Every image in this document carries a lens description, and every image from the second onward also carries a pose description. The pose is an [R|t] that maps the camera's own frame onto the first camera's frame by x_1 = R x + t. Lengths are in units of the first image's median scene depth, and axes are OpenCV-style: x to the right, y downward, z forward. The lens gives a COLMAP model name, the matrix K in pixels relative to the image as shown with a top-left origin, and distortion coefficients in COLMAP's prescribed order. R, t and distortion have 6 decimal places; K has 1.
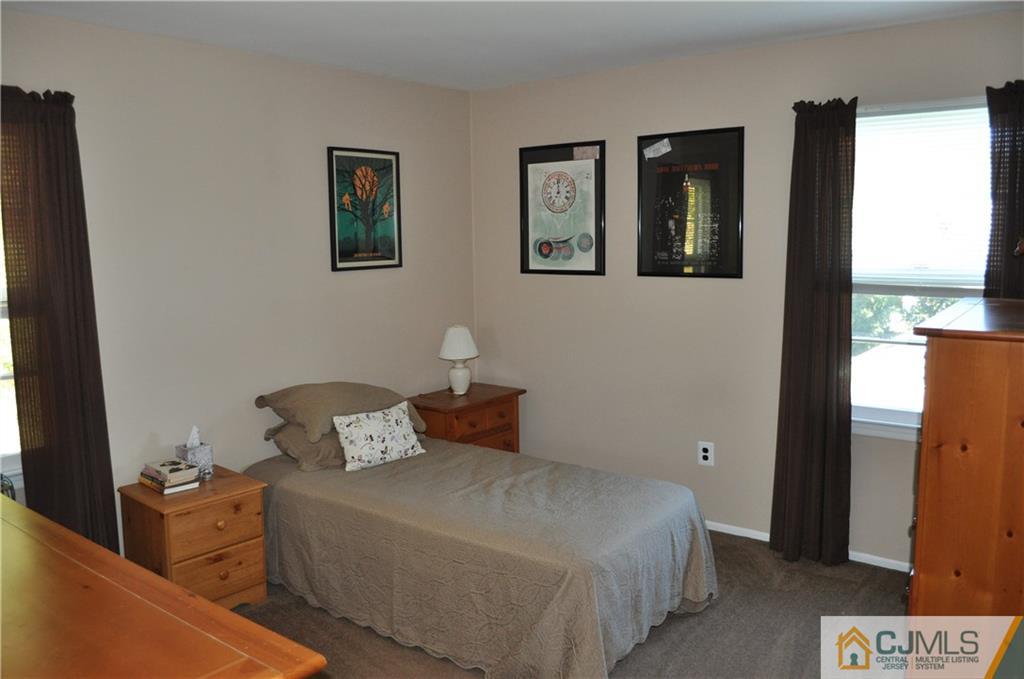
lens RADIAL K [[805.0, 0, 512.0], [0, 805.0, 339.5], [0, 0, 1]] dist [-0.088073, 0.001772]
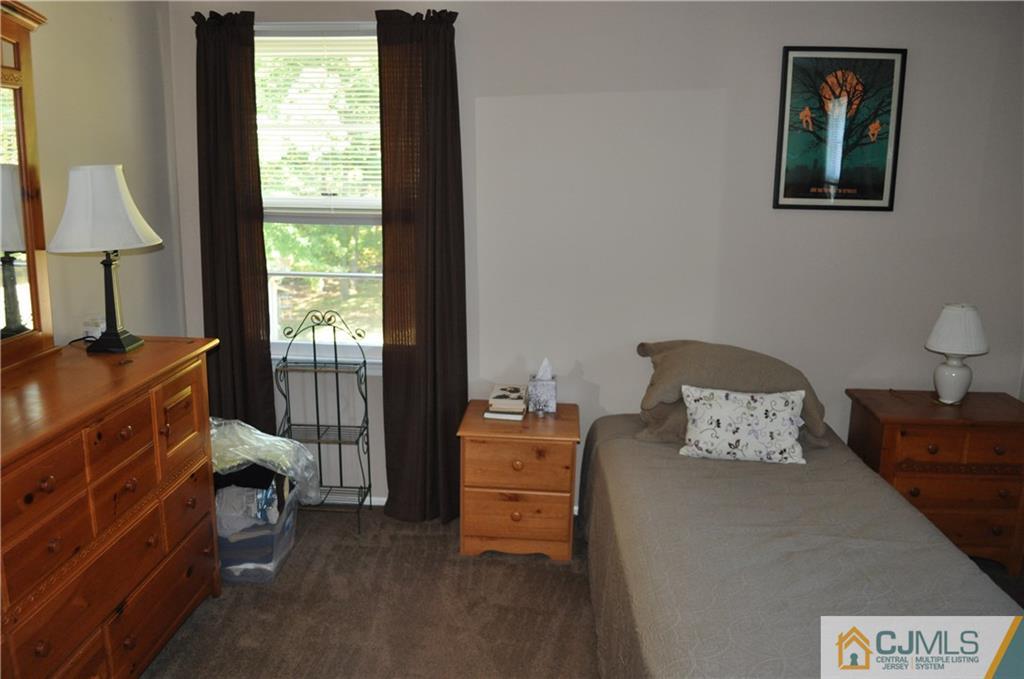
lens RADIAL K [[805.0, 0, 512.0], [0, 805.0, 339.5], [0, 0, 1]] dist [-0.088073, 0.001772]
pose [[0.552379, 0.197397, -0.809884, 0.323465], [-0.125142, 0.980184, 0.153552, -0.051304], [0.824146, 0.016532, 0.566136, 0.383540]]
